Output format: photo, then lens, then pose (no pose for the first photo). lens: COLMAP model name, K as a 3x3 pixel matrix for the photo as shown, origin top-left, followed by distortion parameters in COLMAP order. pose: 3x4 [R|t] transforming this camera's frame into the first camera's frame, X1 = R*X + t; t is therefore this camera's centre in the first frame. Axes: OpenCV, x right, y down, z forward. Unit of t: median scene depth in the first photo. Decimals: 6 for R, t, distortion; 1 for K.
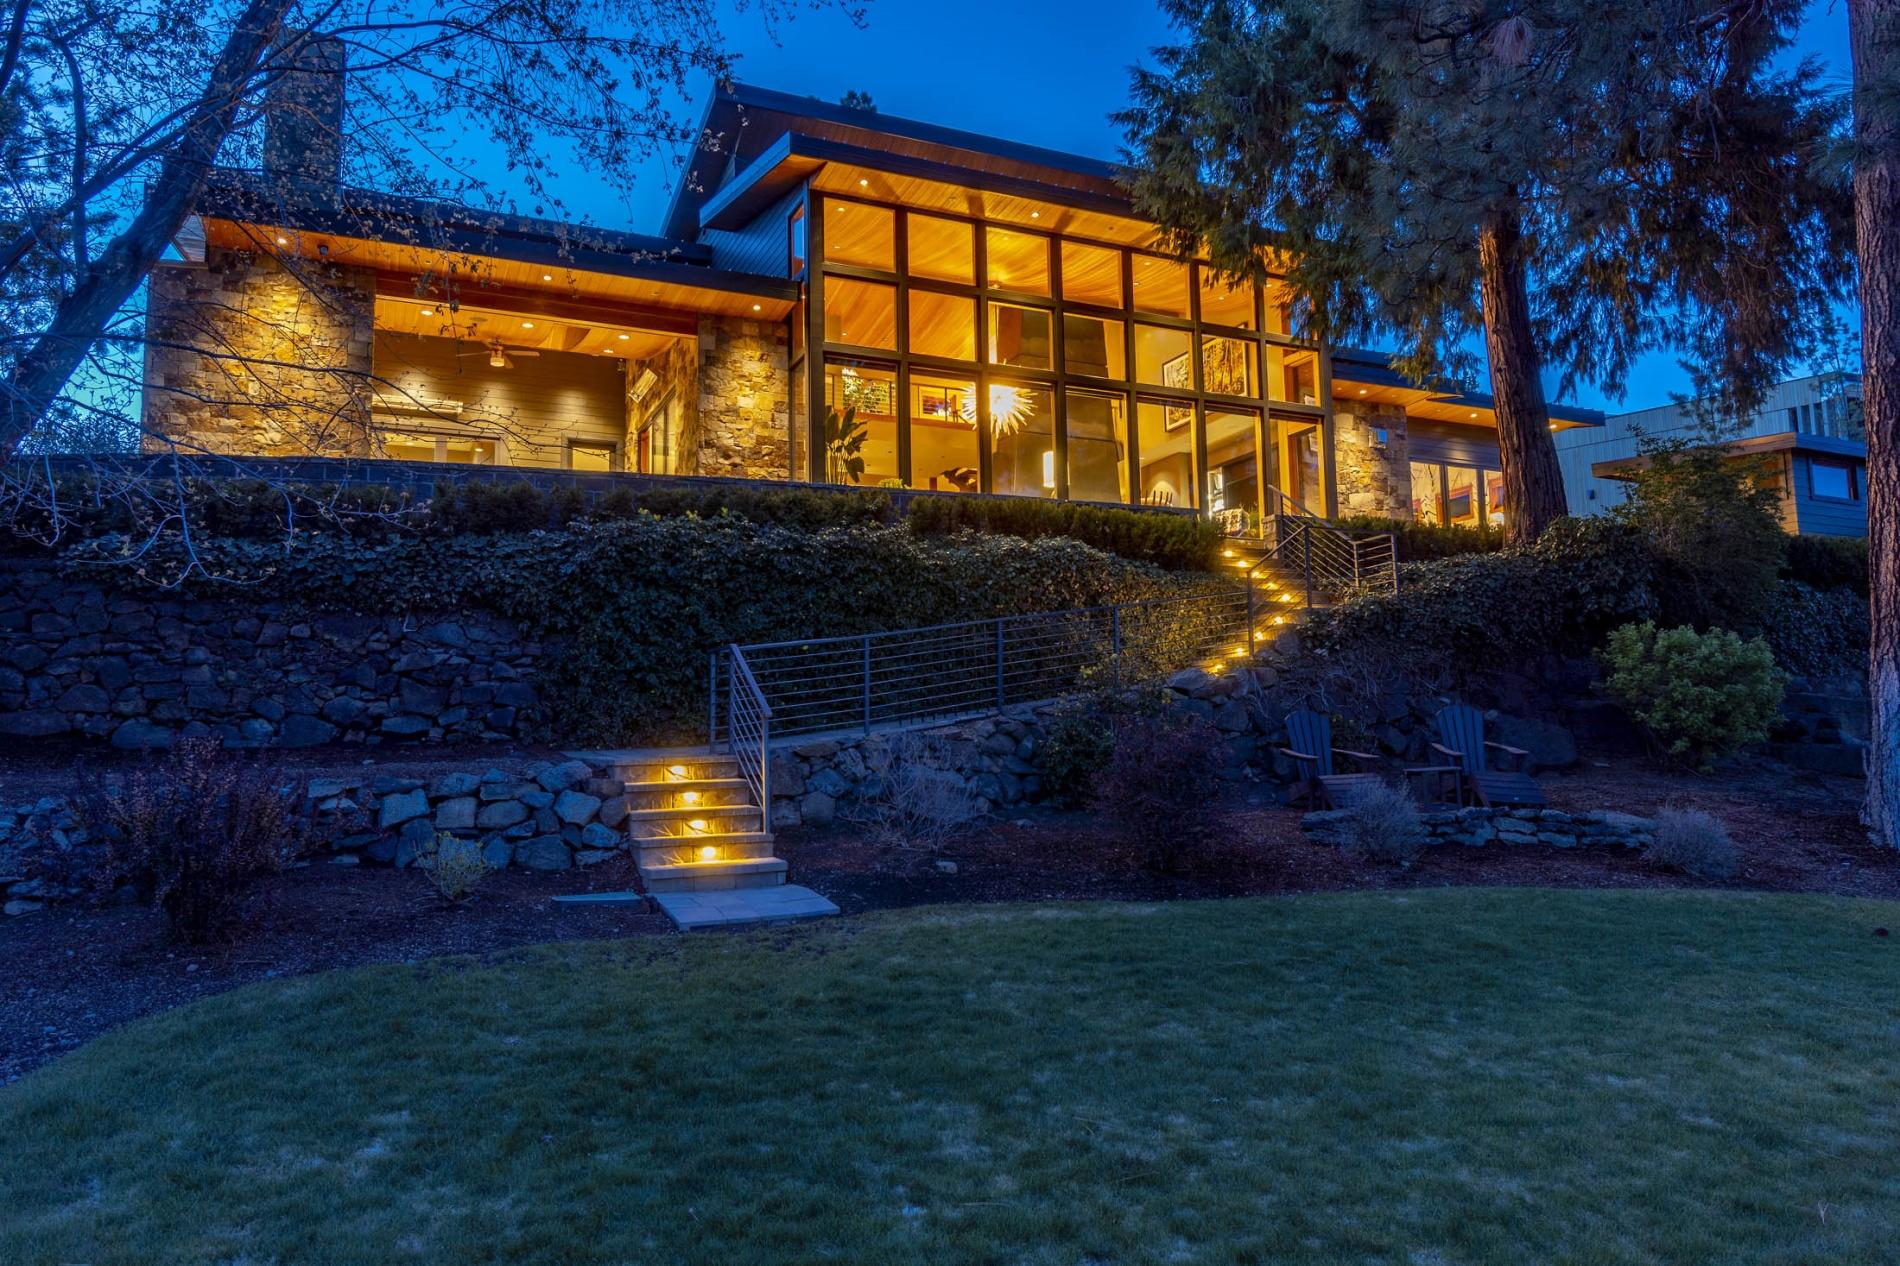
lens RADIAL K [[1295.3, 0, 953.1], [0, 1295.3, 632.1], [0, 0, 1]] dist [-0.001862, 0.000688]
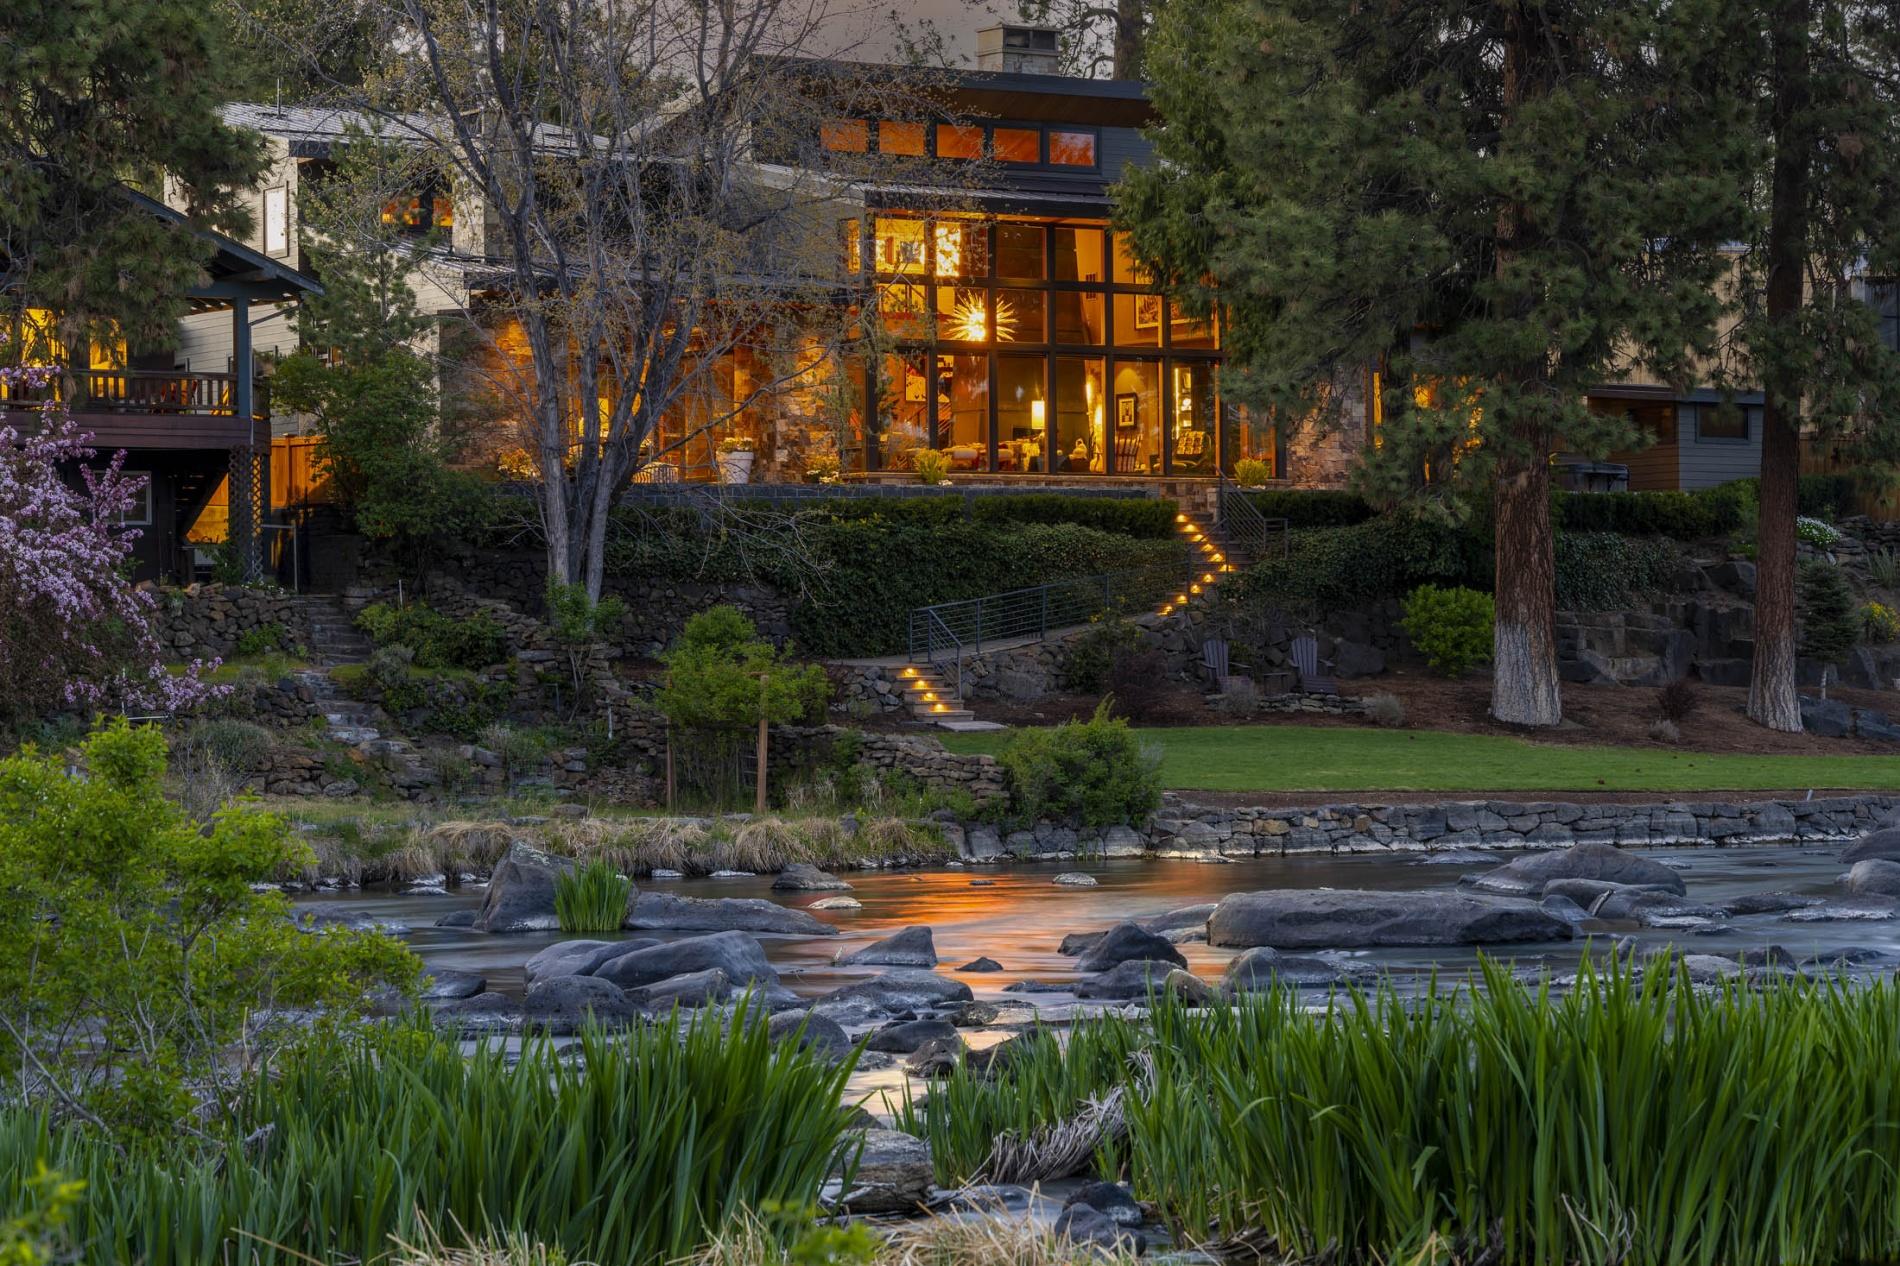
lens RADIAL K [[5008.8, 0, 949.8], [0, 5008.8, 634.3], [0, 0, 1]] dist [0.122280, 0.000000]
pose [[0.990345, 0.009923, 0.138266, -0.910675], [-0.023263, 0.995186, 0.095203, -0.521691], [-0.136656, -0.097501, 0.985809, -5.028099]]
